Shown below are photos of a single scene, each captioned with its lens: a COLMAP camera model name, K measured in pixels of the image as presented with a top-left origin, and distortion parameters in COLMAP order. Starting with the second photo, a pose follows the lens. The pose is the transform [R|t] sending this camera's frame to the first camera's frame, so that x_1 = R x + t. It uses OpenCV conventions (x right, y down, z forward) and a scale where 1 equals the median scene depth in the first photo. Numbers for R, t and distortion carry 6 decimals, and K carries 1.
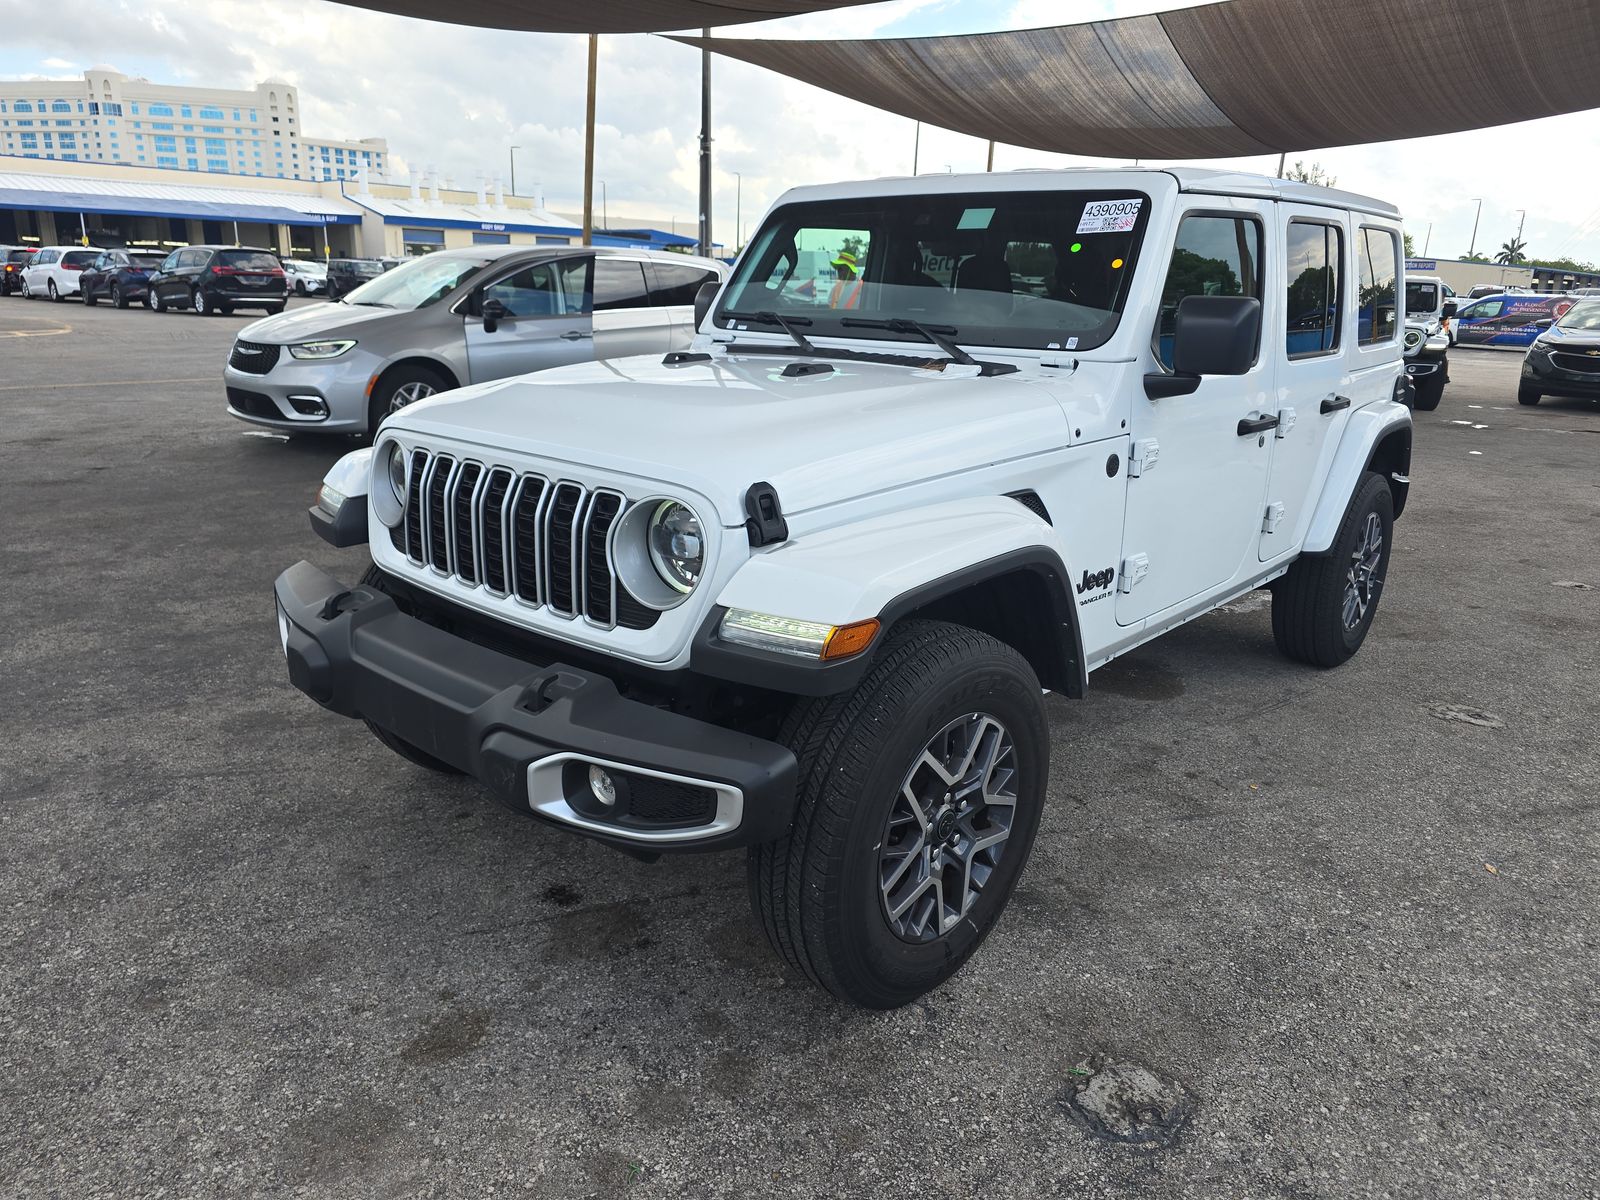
lens RADIAL K [[1082.5, 0, 789.1], [0, 1082.5, 591.3], [0, 0, 1]] dist [0.042788, -0.035704]
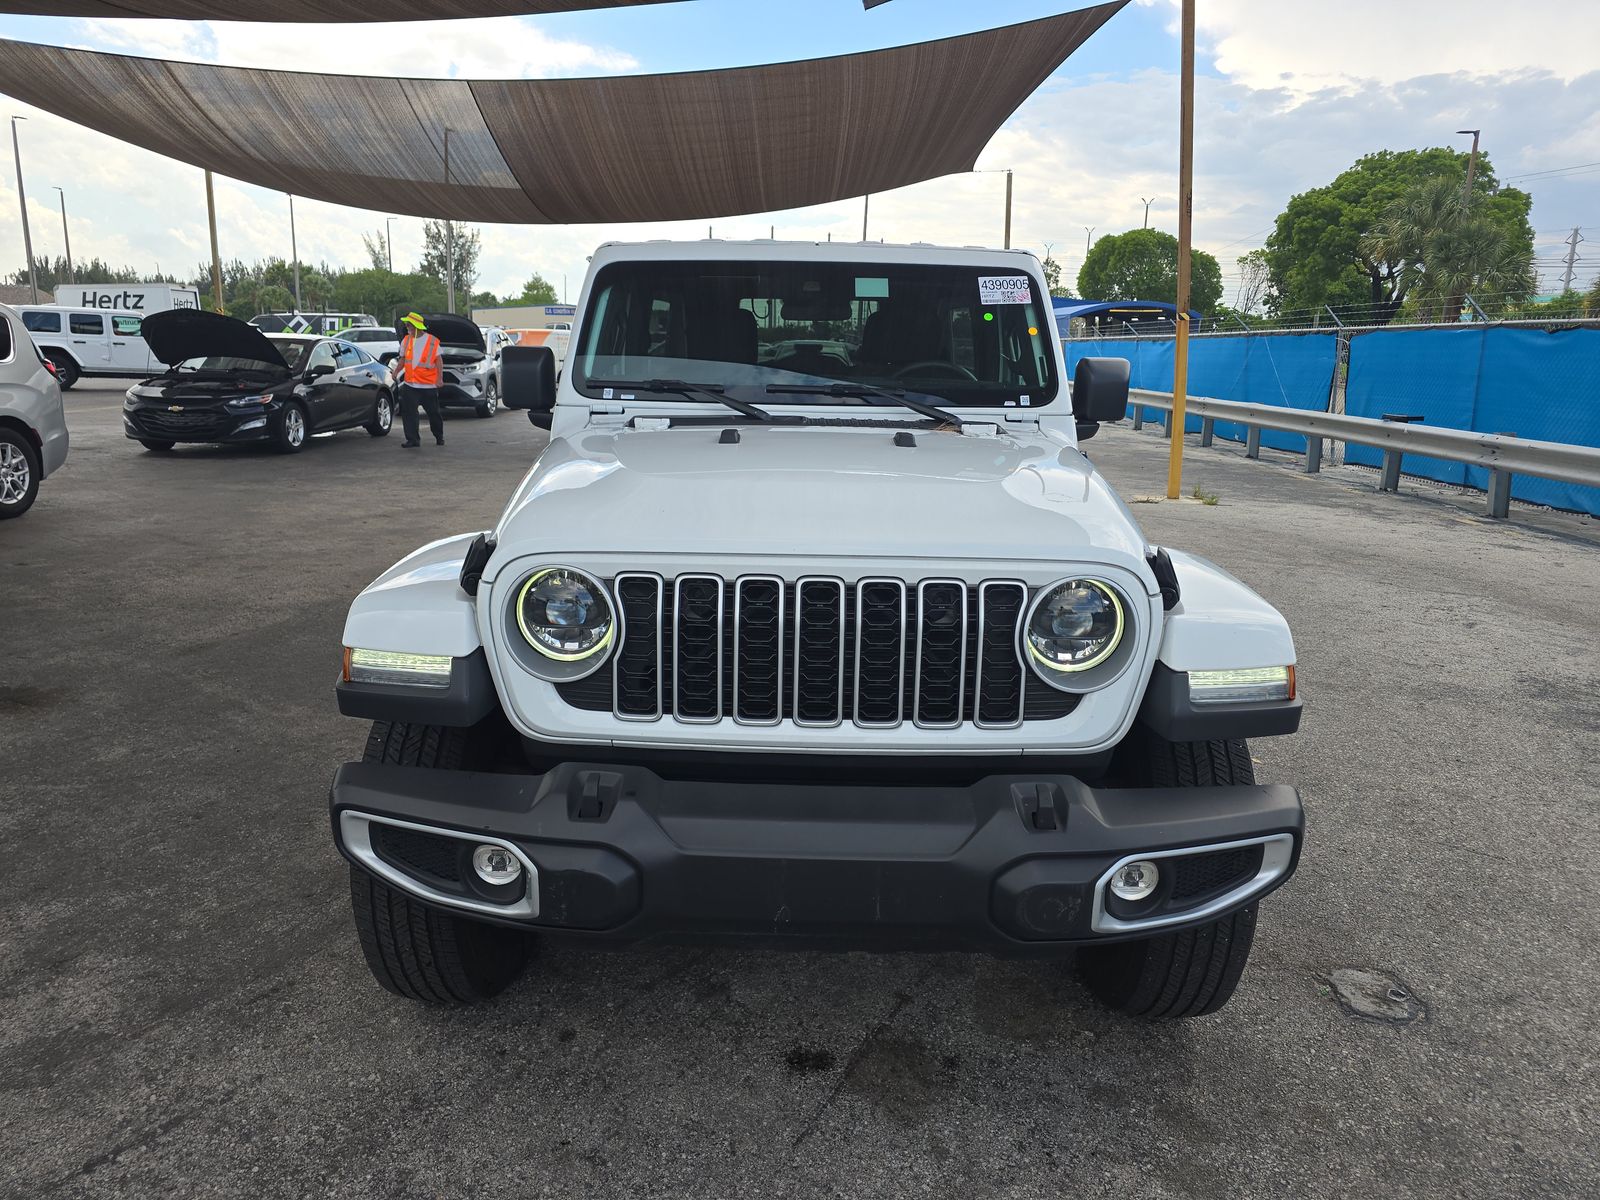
lens RADIAL K [[1082.5, 0, 794.2], [0, 1082.5, 593.3], [0, 0, 1]] dist [0.042788, -0.035704]
pose [[0.757579, -0.158101, 0.633307, -0.723489], [0.179544, 0.983271, 0.030692, -0.116181], [-0.627565, 0.090455, 0.773292, 0.312657]]
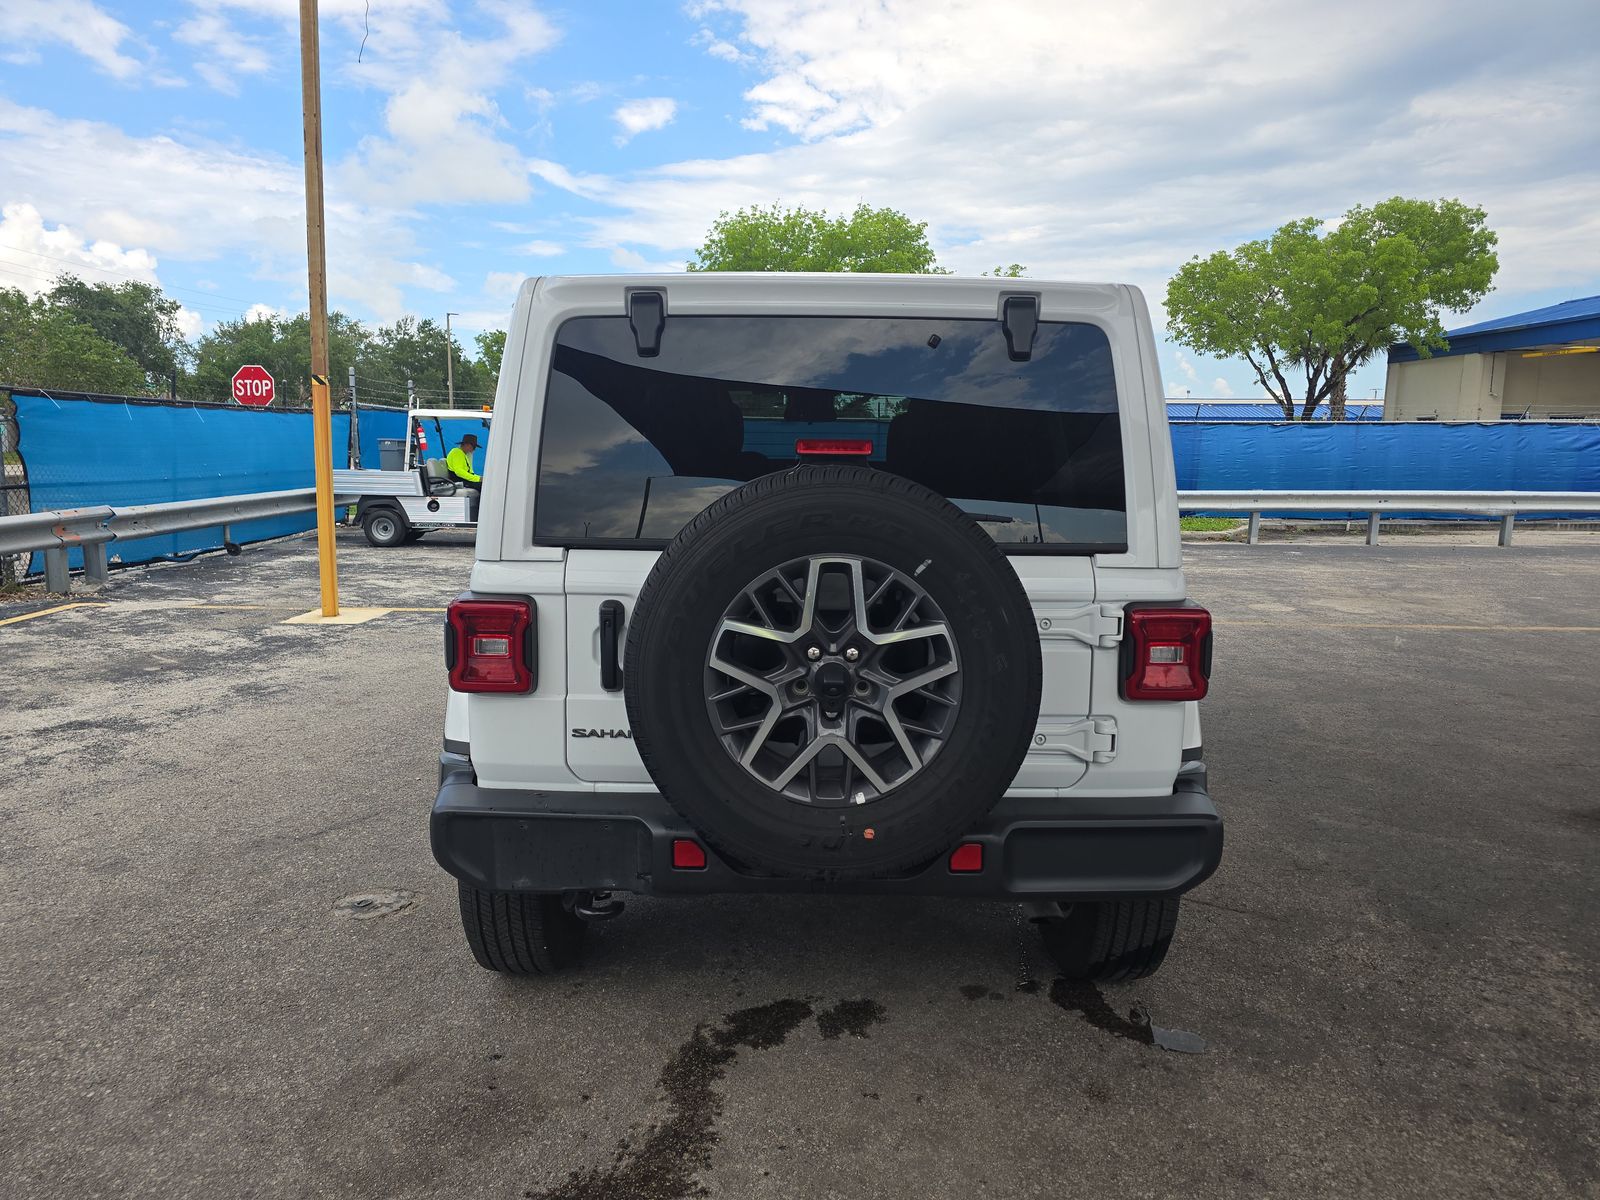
lens RADIAL K [[1082.5, 0, 798.5], [0, 1082.5, 599.9], [0, 0, 1]] dist [0.042788, -0.035704]
pose [[-0.746923, 0.064874, -0.661738, 1.413426], [-0.212411, 0.919798, 0.329928, -0.713027], [0.630069, 0.386992, -0.673239, 2.604696]]
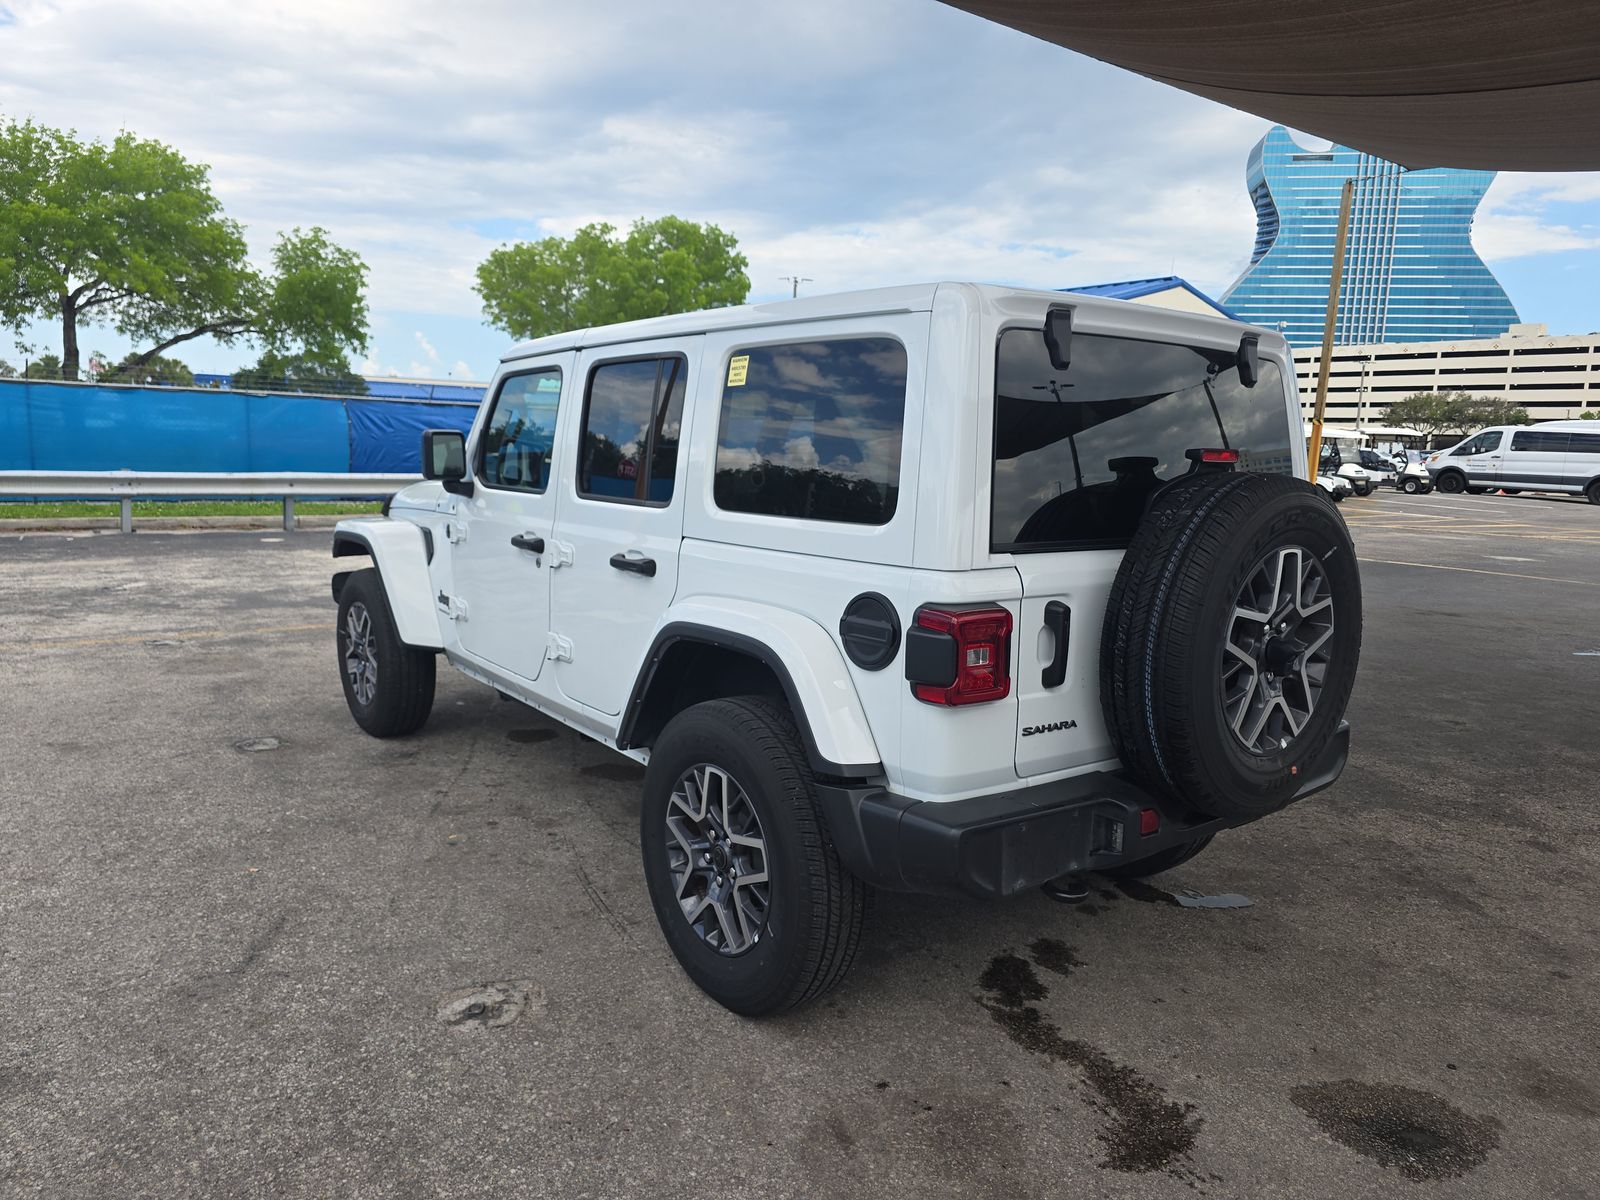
lens RADIAL K [[1082.5, 0, 803.3], [0, 1082.5, 601.2], [0, 0, 1]] dist [0.042788, -0.035704]
pose [[-0.180403, 0.117187, -0.976587, 1.893344], [-0.308166, 0.936154, 0.169262, -0.479061], [0.934071, 0.331486, -0.132772, 1.832452]]
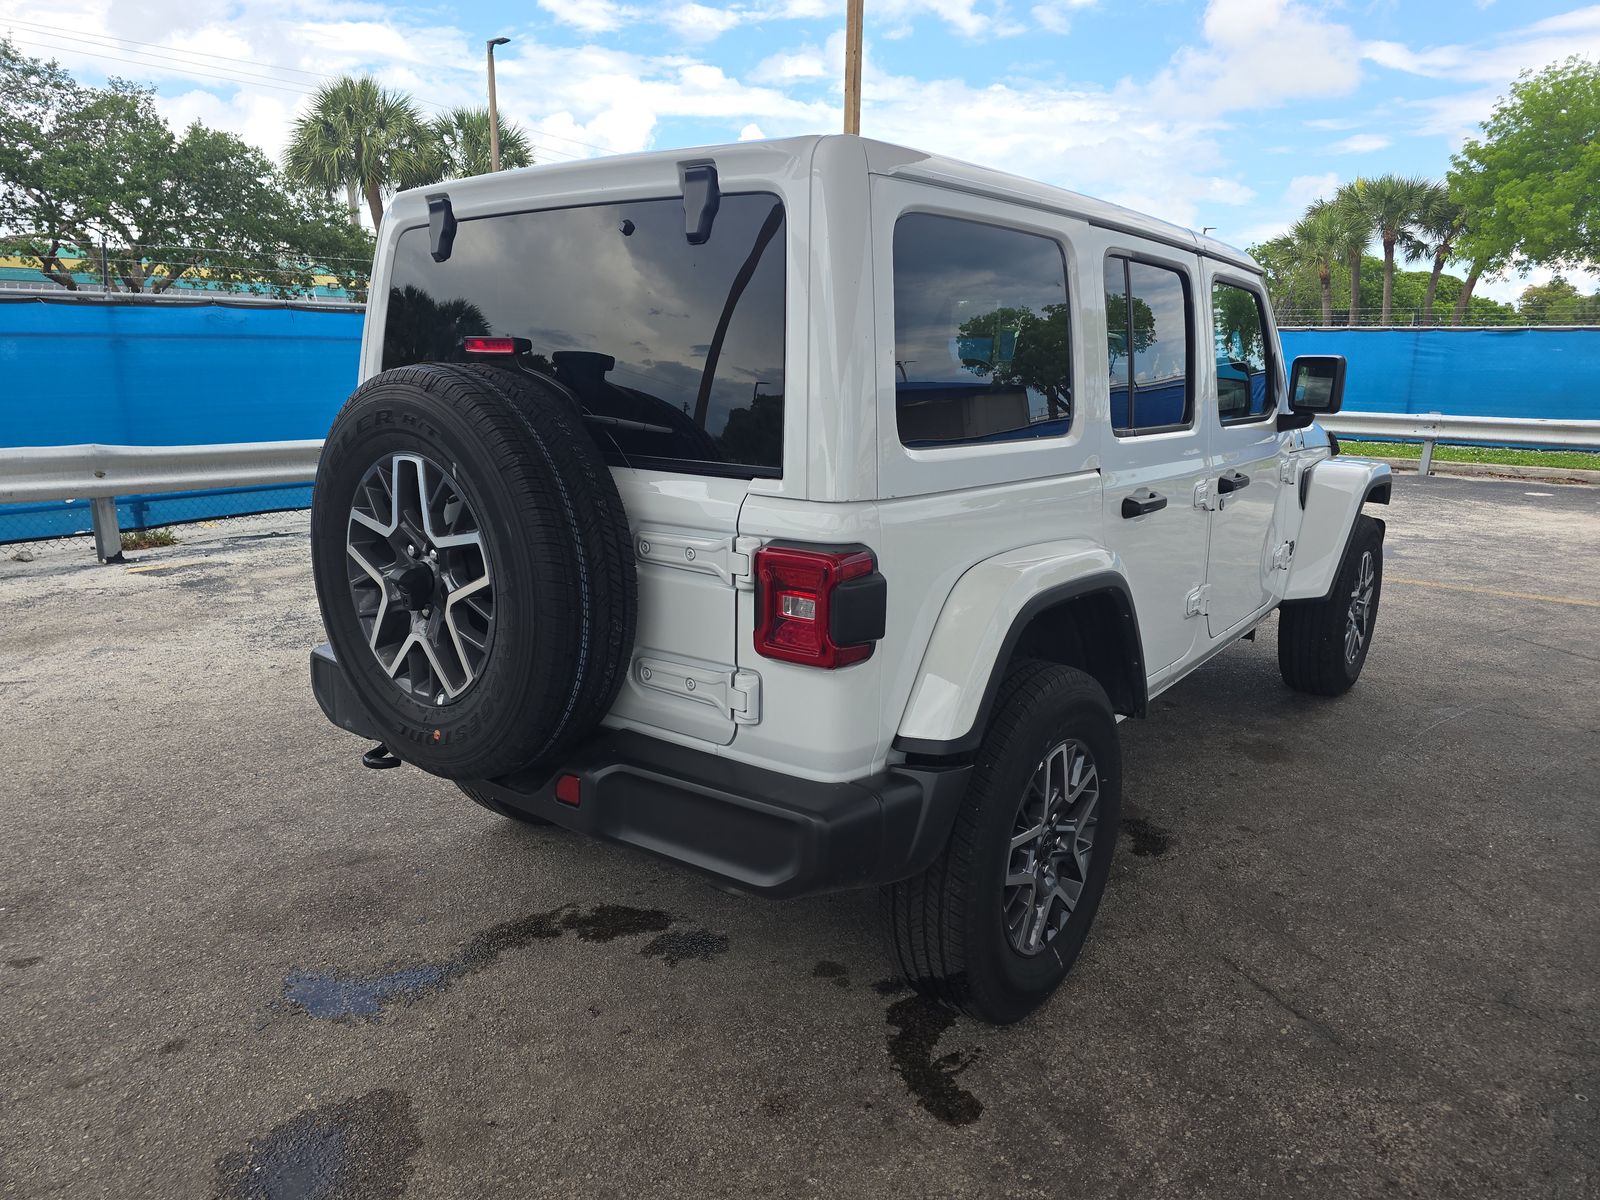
lens RADIAL K [[1082.5, 0, 794.6], [0, 1082.5, 599.6], [0, 0, 1]] dist [0.042788, -0.035704]
pose [[-0.998262, -0.019934, -0.055453, 0.643329], [-0.044170, 0.876033, 0.480224, -0.788817], [0.039006, 0.481839, -0.875391, 2.834275]]
